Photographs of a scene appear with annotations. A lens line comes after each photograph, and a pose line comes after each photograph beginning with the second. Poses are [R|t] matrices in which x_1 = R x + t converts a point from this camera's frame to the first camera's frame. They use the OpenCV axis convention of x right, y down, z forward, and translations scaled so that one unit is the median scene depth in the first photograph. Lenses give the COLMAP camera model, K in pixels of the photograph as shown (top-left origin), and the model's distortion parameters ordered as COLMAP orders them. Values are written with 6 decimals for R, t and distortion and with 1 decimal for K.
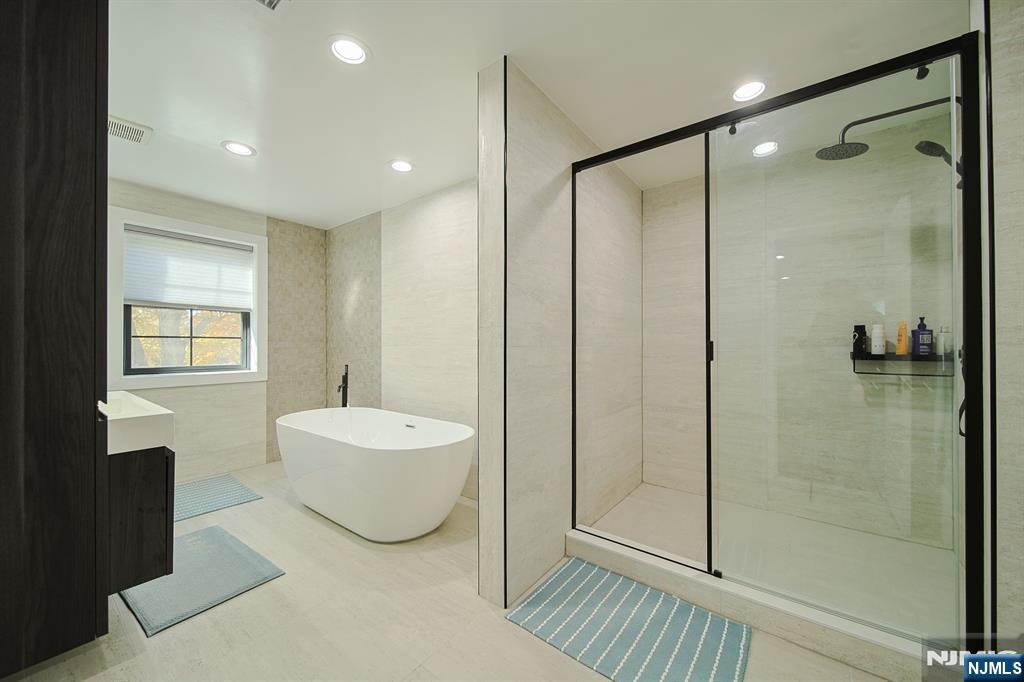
lens RADIAL K [[380.5, 0, 511.5], [0, 380.5, 342.1], [0, 0, 1]] dist [0.000052, -0.000053]
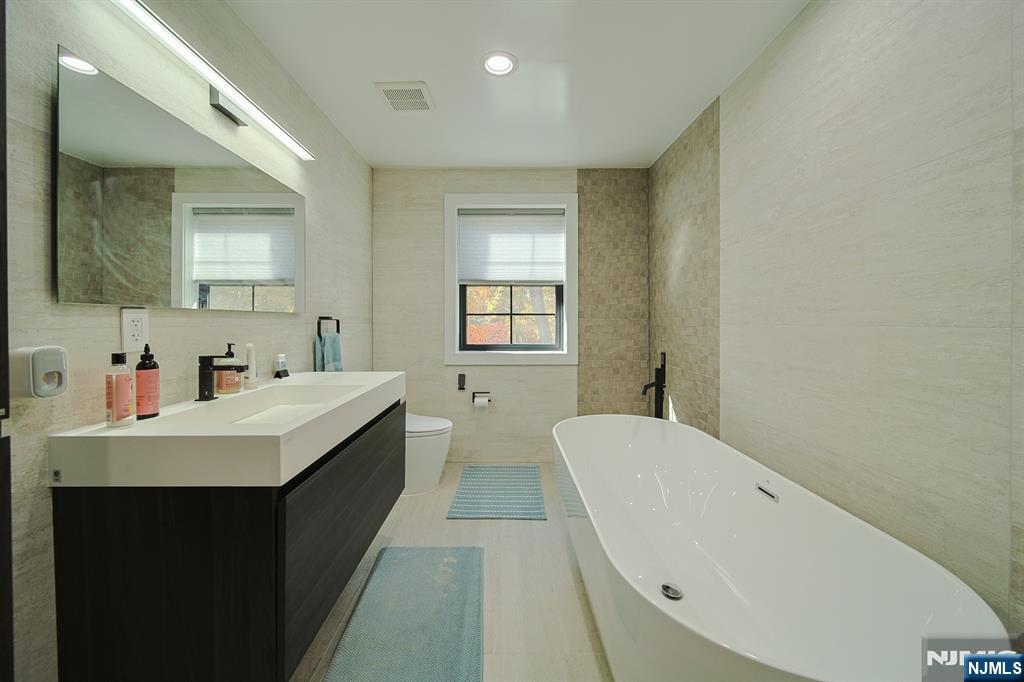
lens RADIAL K [[380.5, 0, 505.4], [0, 380.5, 324.2], [0, 0, 1]] dist [0.000052, -0.000053]
pose [[0.602192, 0.006661, -0.798324, -0.067667], [0.007983, 0.999865, 0.014364, -0.001837], [0.798312, -0.015023, 0.602057, 0.368814]]
